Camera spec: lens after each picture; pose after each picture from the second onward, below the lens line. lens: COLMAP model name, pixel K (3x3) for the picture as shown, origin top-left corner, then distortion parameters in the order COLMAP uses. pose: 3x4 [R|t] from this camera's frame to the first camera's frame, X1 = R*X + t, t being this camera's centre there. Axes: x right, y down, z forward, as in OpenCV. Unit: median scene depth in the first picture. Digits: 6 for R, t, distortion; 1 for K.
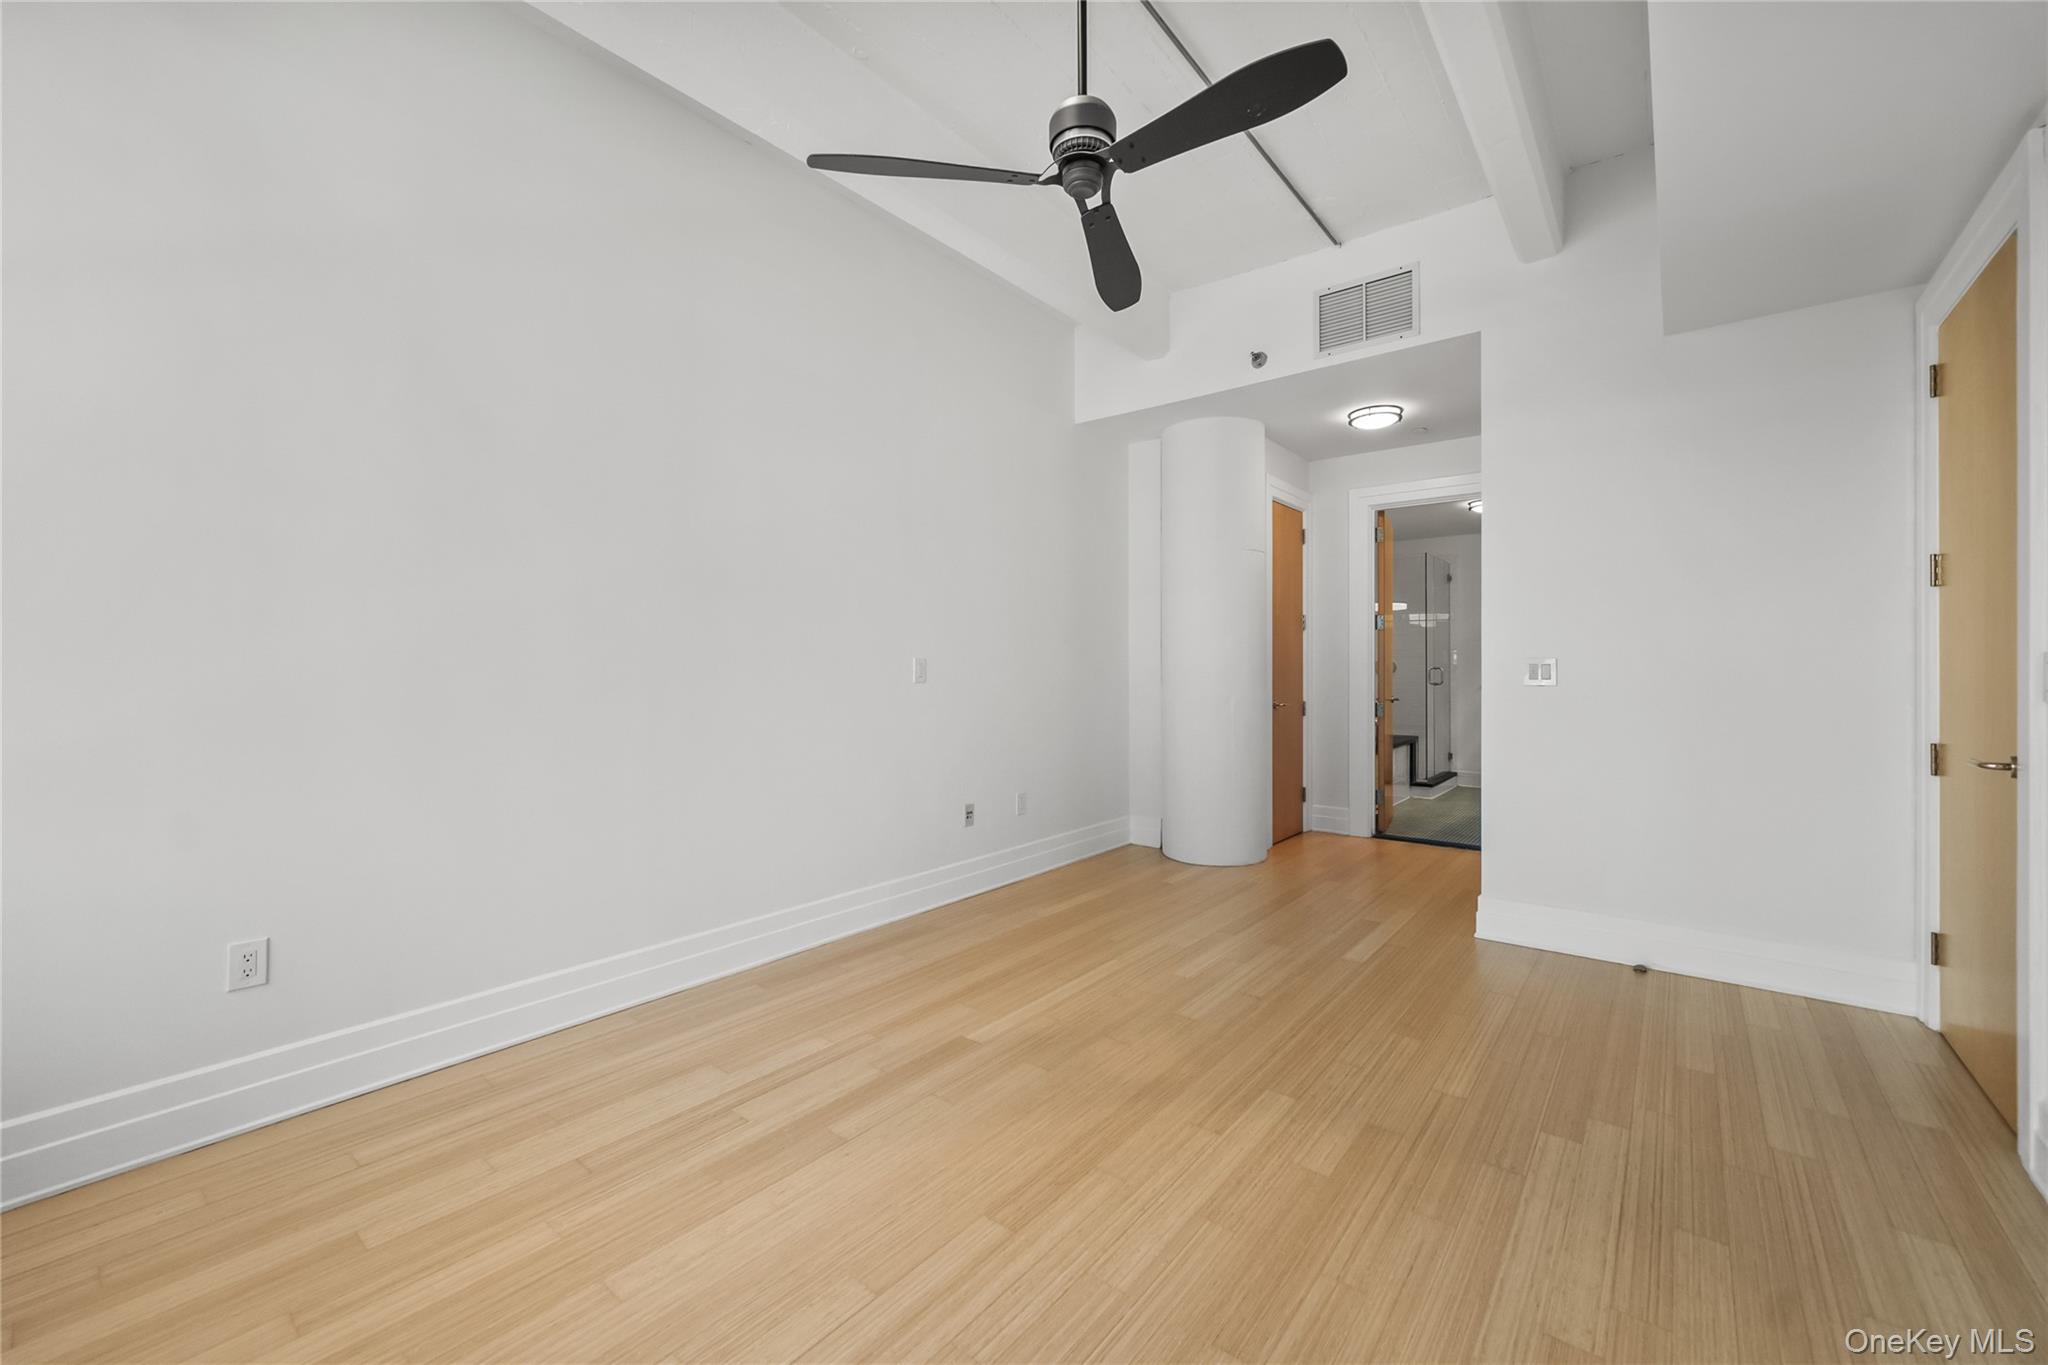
lens RADIAL K [[811.9, 0, 1021.4], [0, 811.9, 672.3], [0, 0, 1]] dist [-0.001208, 0.000589]
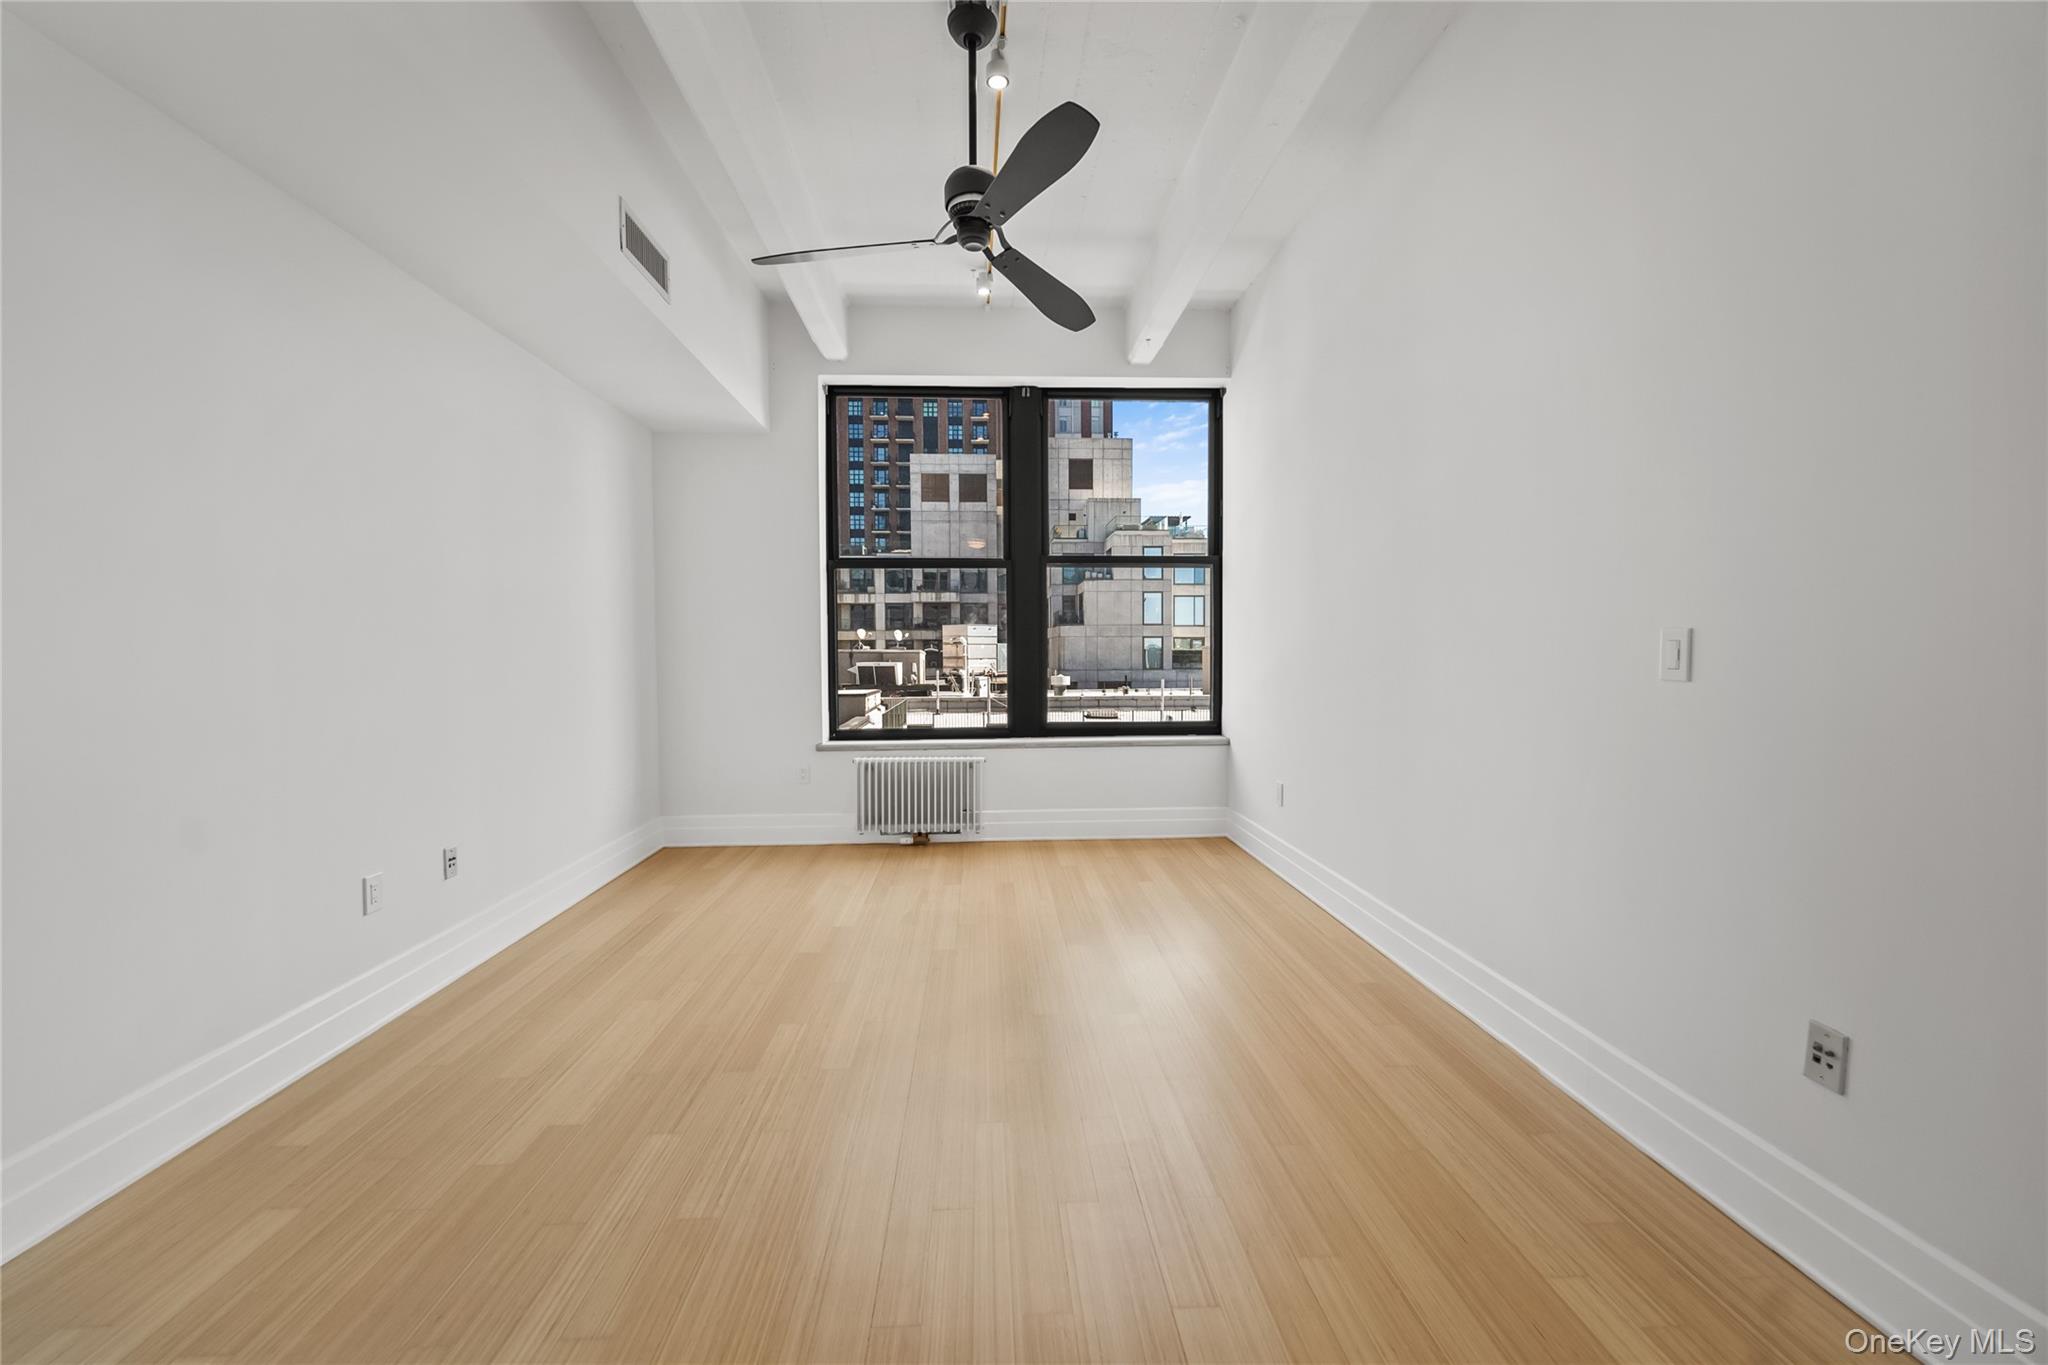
lens RADIAL K [[802.2, 0, 1024.0], [0, 802.2, 682.5], [0, 0, 1]] dist [-0.000247, -0.000695]
pose [[-0.739992, 0.029622, -0.671964, 0.710761], [-0.000128, 0.999024, 0.044180, -0.010247], [0.672616, 0.032779, -0.739265, 1.661668]]
